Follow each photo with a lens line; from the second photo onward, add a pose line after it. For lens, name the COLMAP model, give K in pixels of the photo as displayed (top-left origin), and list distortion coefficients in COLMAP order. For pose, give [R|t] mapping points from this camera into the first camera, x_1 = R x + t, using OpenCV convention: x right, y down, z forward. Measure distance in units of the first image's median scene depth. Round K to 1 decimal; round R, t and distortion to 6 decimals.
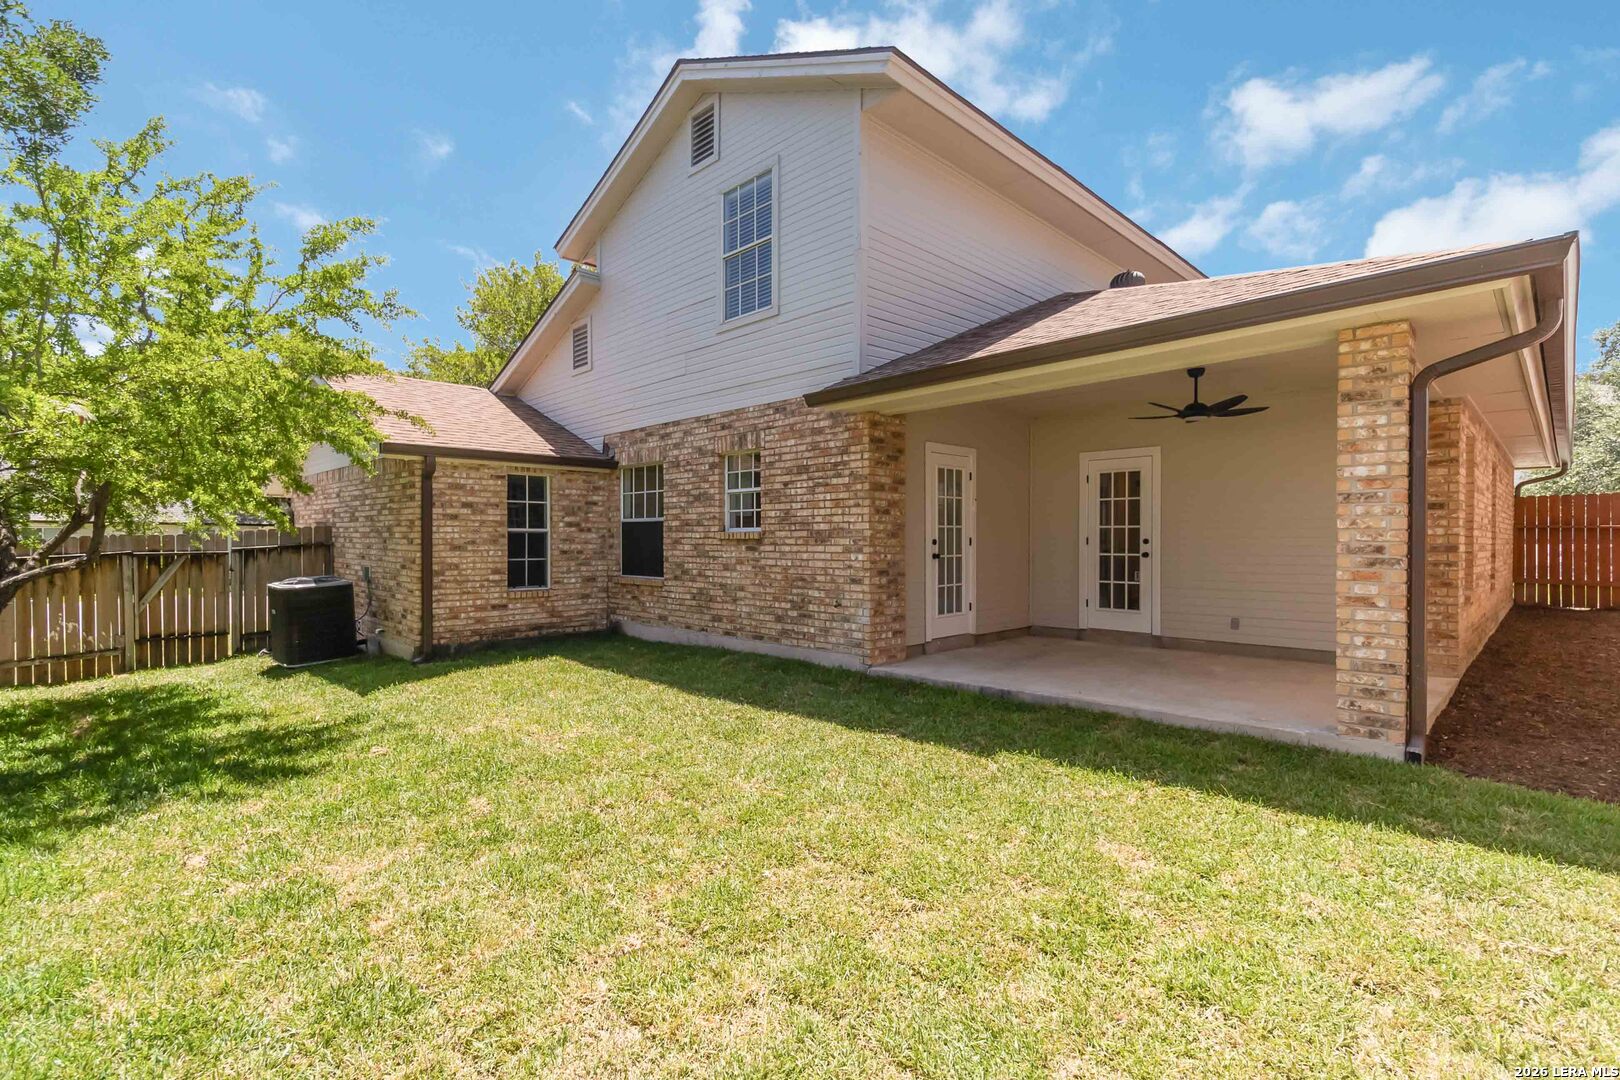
lens RADIAL K [[758.9, 0, 811.4], [0, 758.9, 543.9], [0, 0, 1]] dist [-0.002794, 0.000370]
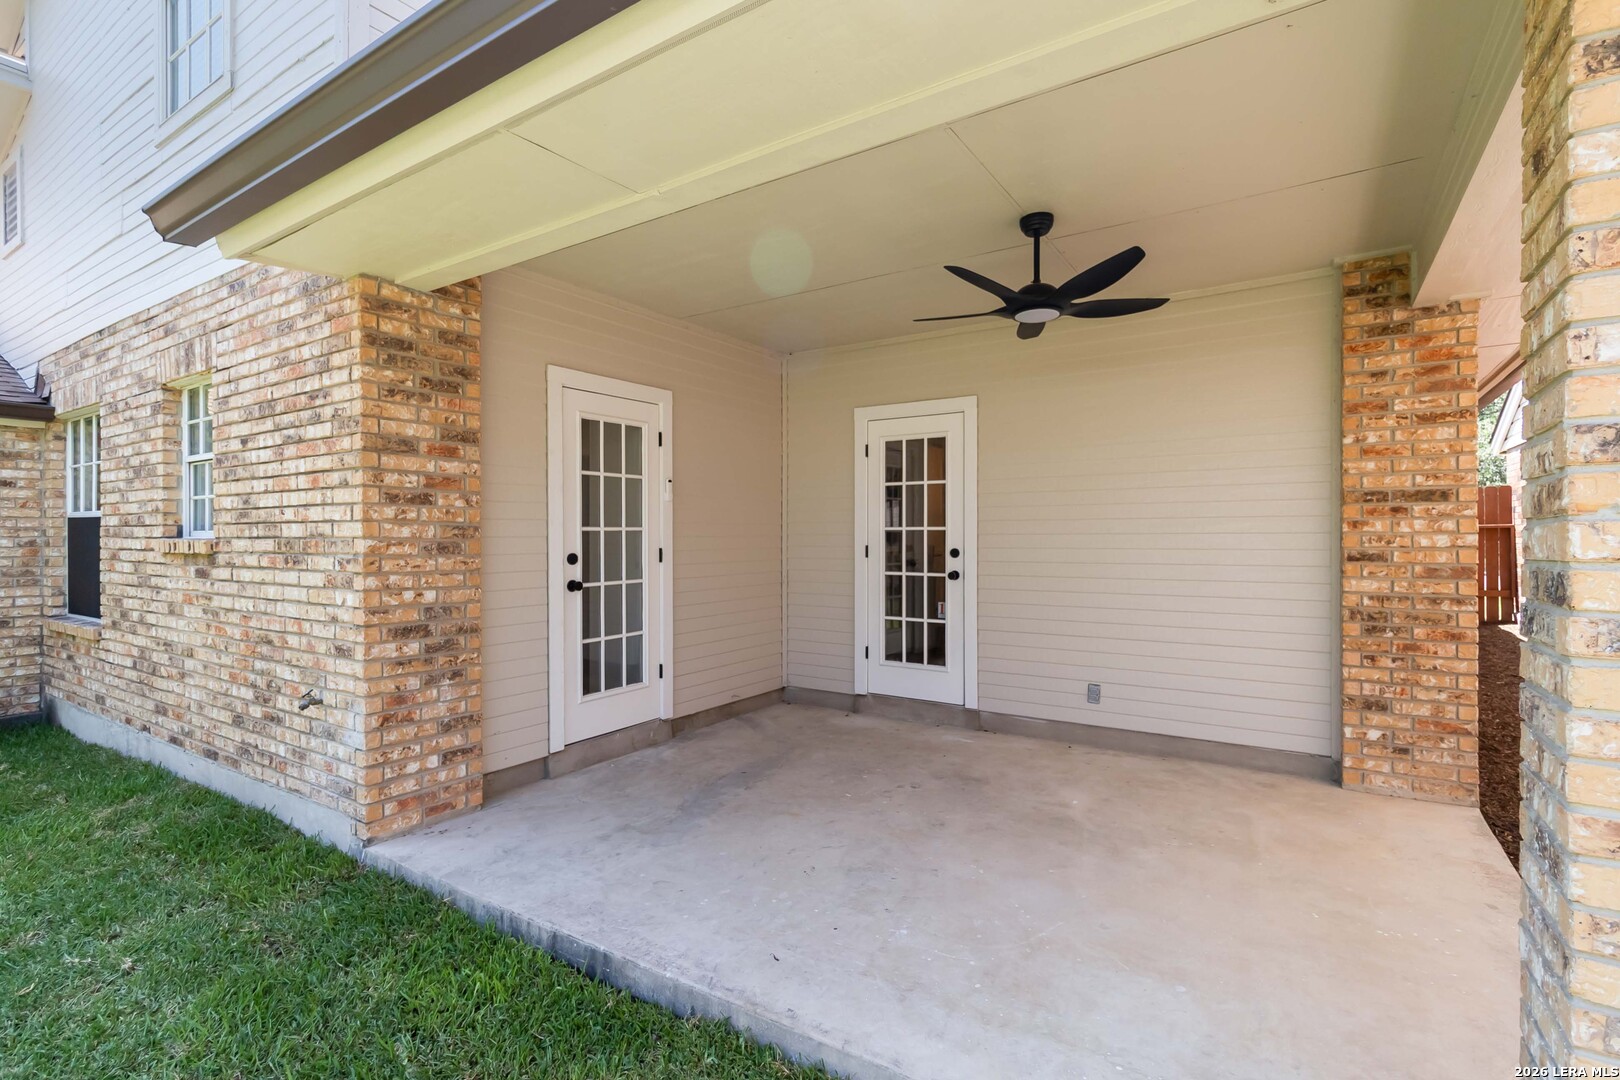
lens RADIAL K [[758.9, 0, 811.9], [0, 758.9, 535.2], [0, 0, 1]] dist [-0.002794, 0.000370]
pose [[0.979438, -0.001516, 0.201741, 0.216313], [0.002369, 0.999989, -0.003987, -0.016178], [-0.201733, 0.004383, 0.979431, 0.448462]]
